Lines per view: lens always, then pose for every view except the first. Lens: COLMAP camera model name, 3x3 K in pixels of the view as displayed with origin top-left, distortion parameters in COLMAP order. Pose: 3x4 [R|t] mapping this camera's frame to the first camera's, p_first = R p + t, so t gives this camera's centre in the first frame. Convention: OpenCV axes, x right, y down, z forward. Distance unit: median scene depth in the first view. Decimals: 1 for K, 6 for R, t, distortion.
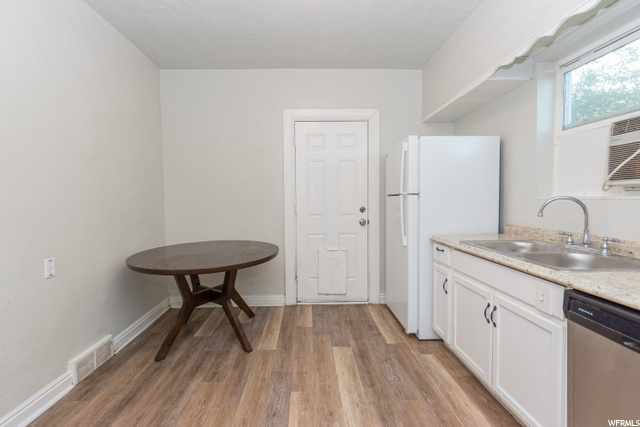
lens RADIAL K [[288.6, 0, 318.8], [0, 288.6, 213.5], [0, 0, 1]] dist [-0.000169, 0.000164]
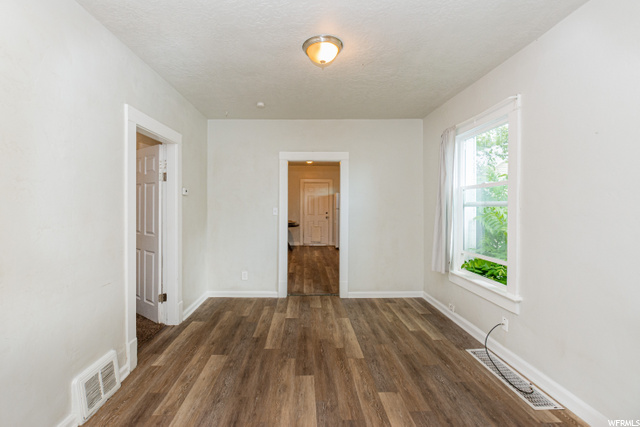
lens RADIAL K [[288.5, 0, 309.4], [0, 288.5, 209.2], [0, 0, 1]] dist [0.000235, -0.000427]
pose [[0.999685, 0.011110, -0.022519, 0.058827], [-0.011904, 0.999301, -0.035439, 0.072029], [0.022109, 0.035696, 0.999118, -2.589666]]
